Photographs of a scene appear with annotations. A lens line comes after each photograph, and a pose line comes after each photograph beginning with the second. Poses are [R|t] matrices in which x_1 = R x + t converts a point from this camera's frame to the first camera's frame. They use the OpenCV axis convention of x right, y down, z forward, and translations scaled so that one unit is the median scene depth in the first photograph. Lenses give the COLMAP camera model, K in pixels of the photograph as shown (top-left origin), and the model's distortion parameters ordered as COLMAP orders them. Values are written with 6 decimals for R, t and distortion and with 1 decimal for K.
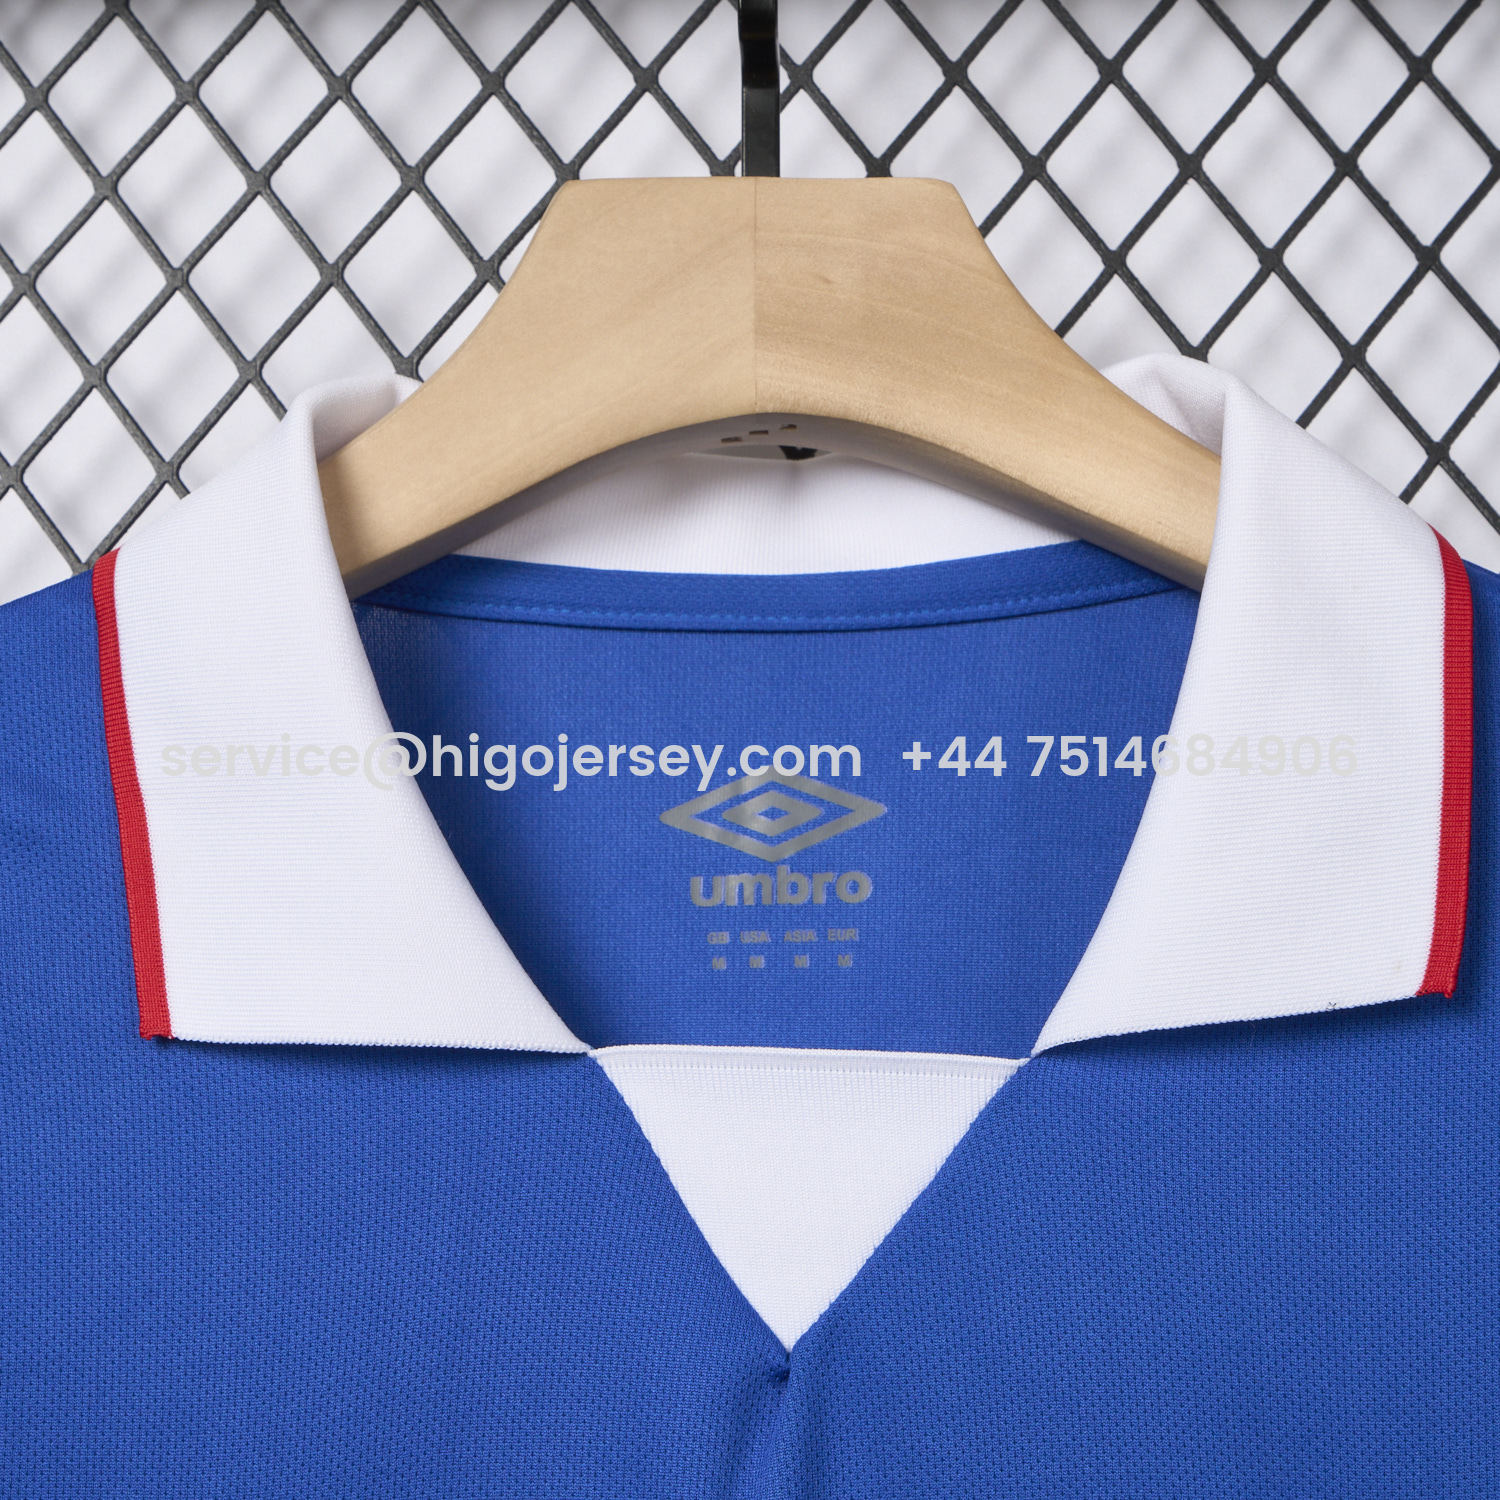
lens RADIAL K [[8103.9, 0, 750.6], [0, 8103.9, 749.7], [0, 0, 1]] dist [0.086393, 0.000000]
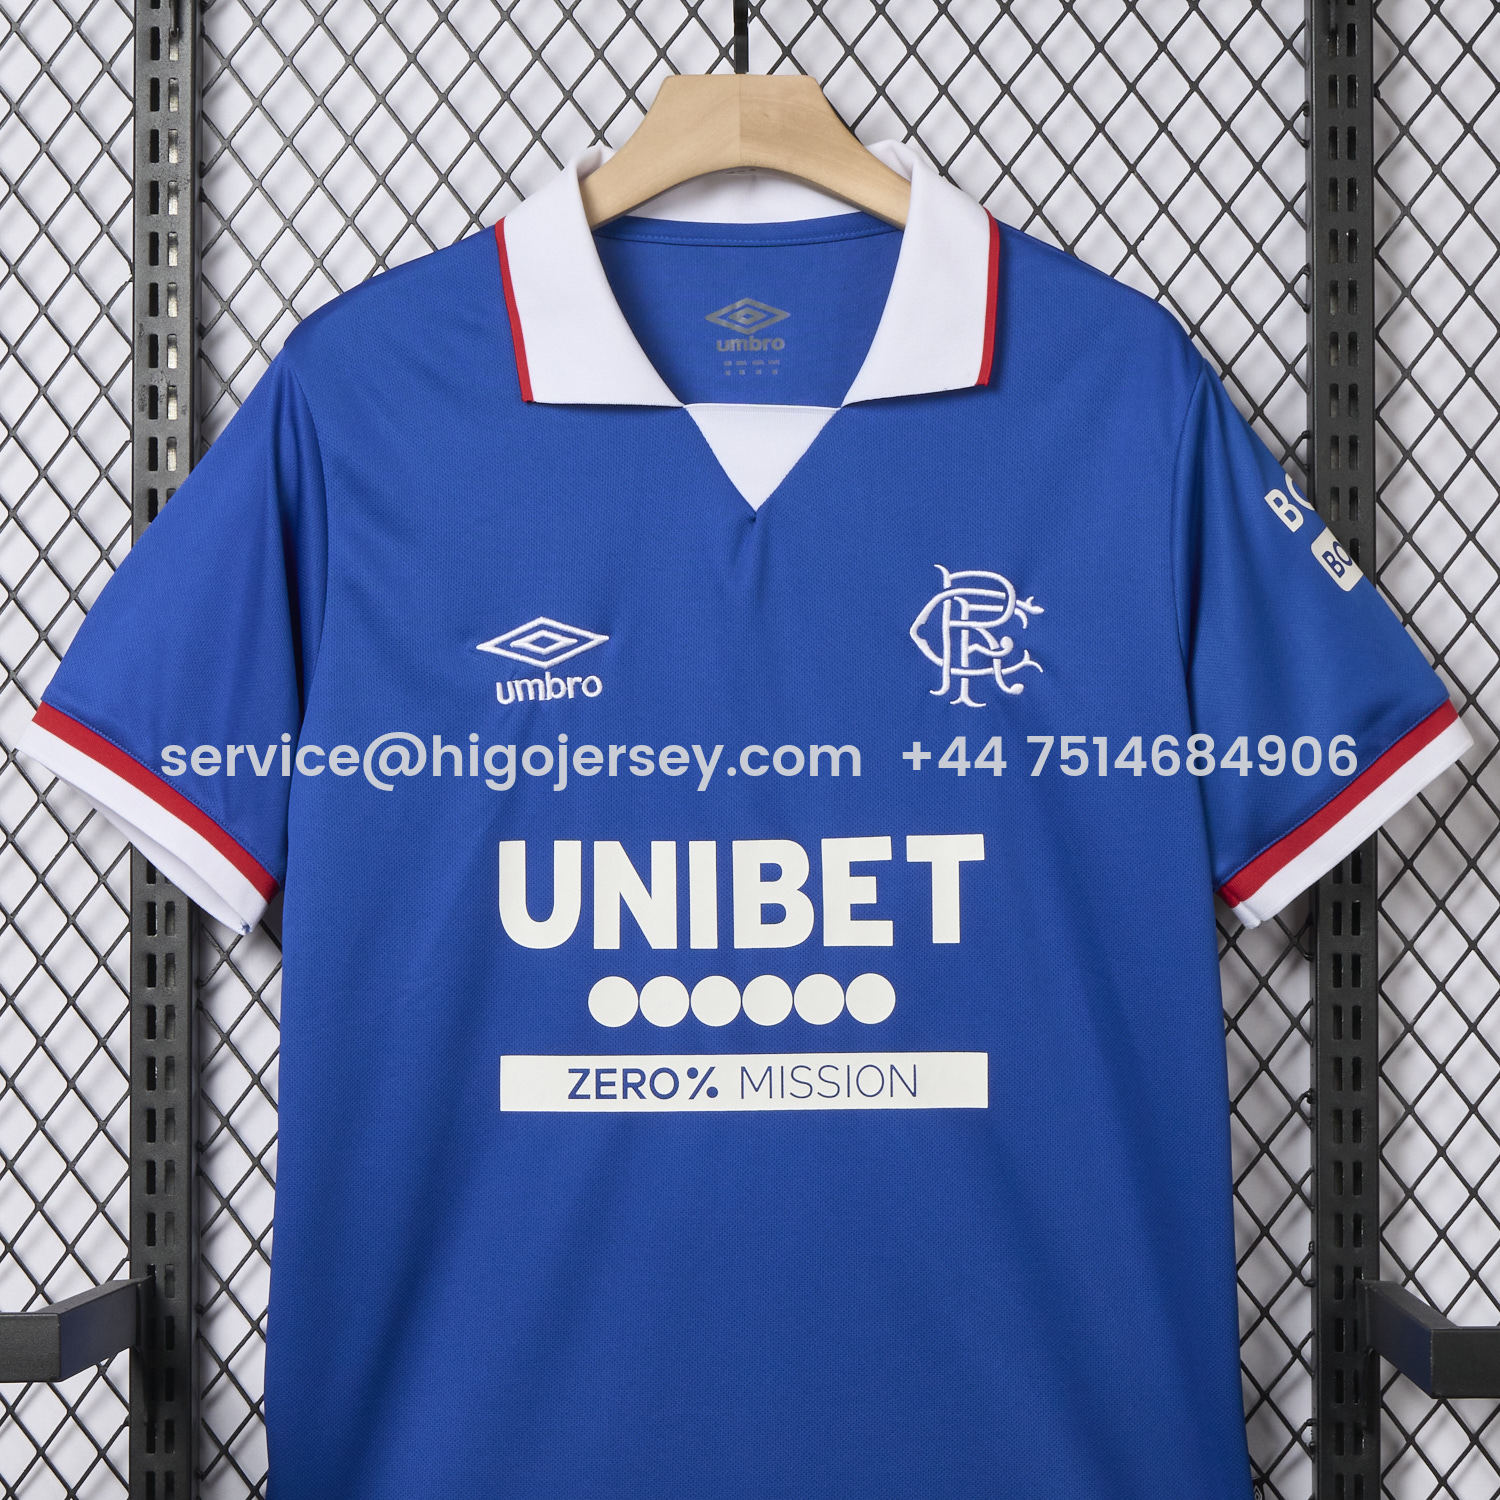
lens RADIAL K [[8103.9, 0, 706.2], [0, 8103.9, 884.7], [0, 0, 1]] dist [0.086393, 0.000000]
pose [[0.999986, -0.004285, 0.003242, -0.020411], [0.003950, 0.995270, 0.097064, -0.065399], [-0.003643, -0.097050, 0.995273, -1.683866]]
